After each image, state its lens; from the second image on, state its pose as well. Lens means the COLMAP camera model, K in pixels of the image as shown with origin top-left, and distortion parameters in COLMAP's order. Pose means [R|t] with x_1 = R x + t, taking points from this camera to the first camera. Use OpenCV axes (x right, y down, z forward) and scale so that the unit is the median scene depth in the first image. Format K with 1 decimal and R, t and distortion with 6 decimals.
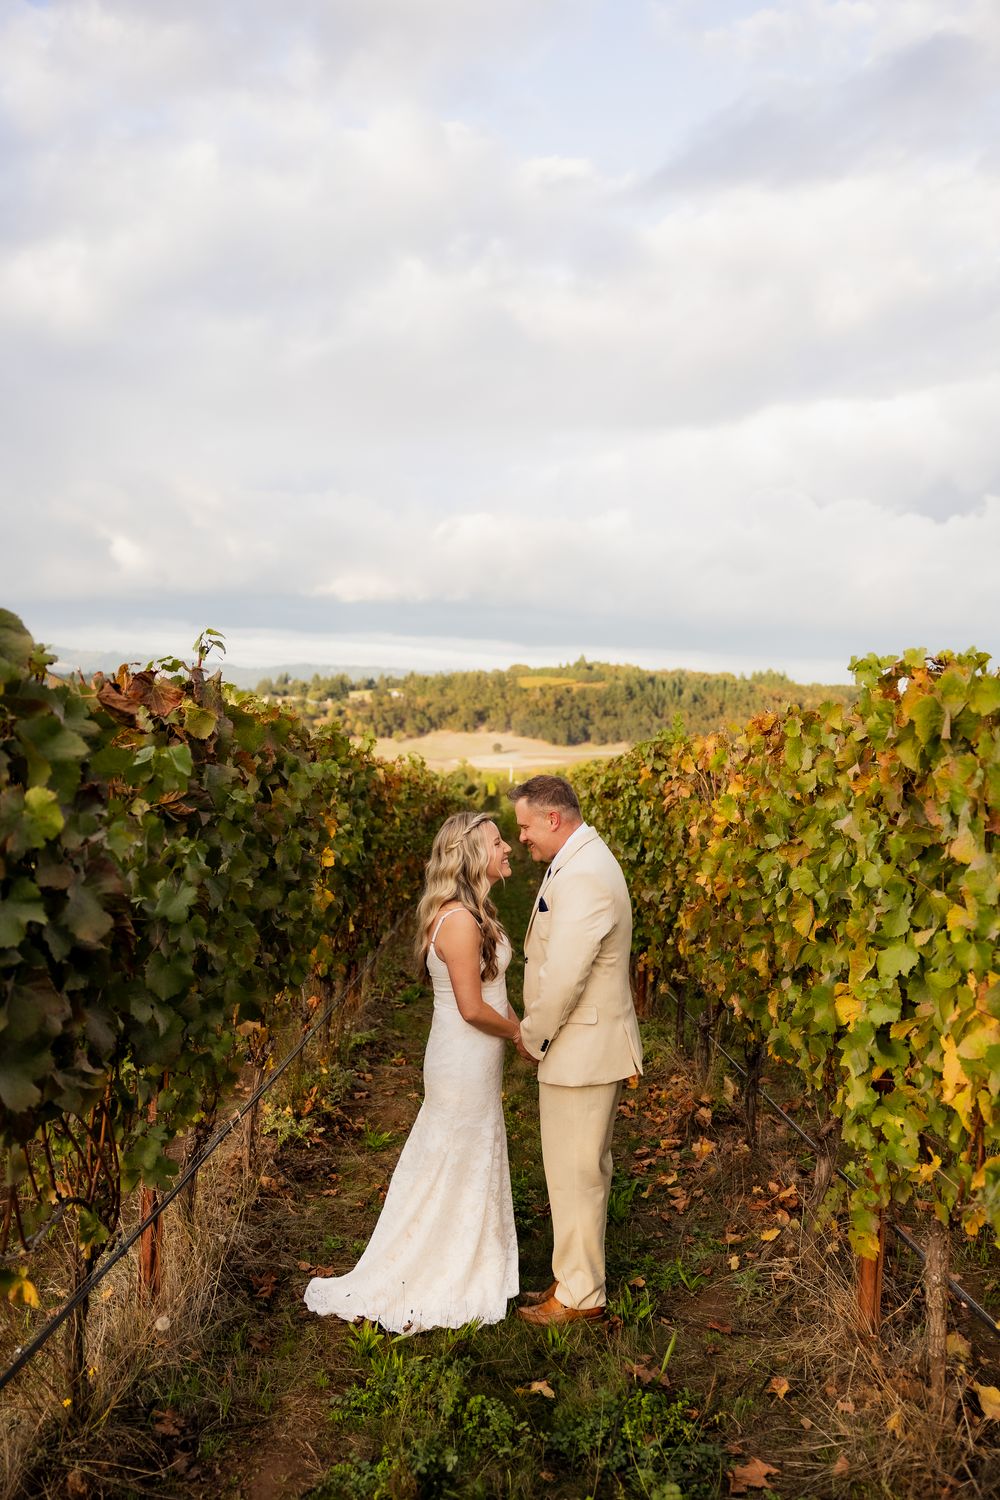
lens RADIAL K [[1427.6, 0, 500.0], [0, 1427.6, 750.0], [0, 0, 1]] dist [0.007797, 0.002735]
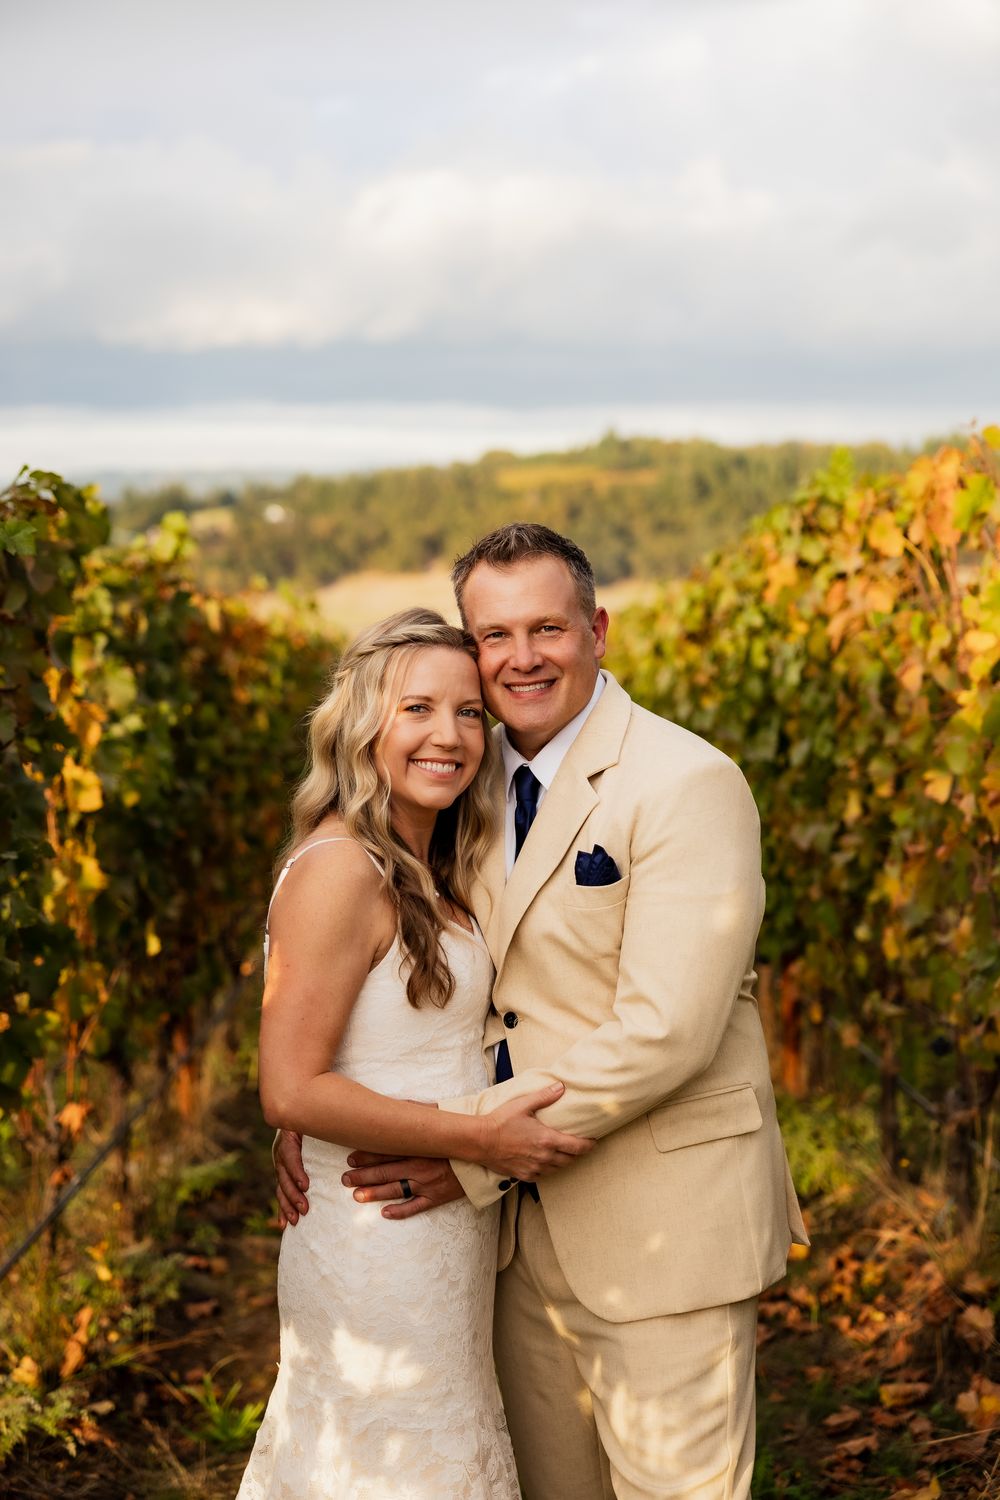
lens RADIAL K [[2533.7, 0, 500.0], [0, 2533.7, 750.0], [0, 0, 1]] dist [0.062097, -0.096371]
pose [[0.998201, -0.059479, 0.007581, 0.001835], [0.058975, 0.996748, 0.054912, 0.024735], [-0.010823, -0.054366, 0.998462, 0.196080]]
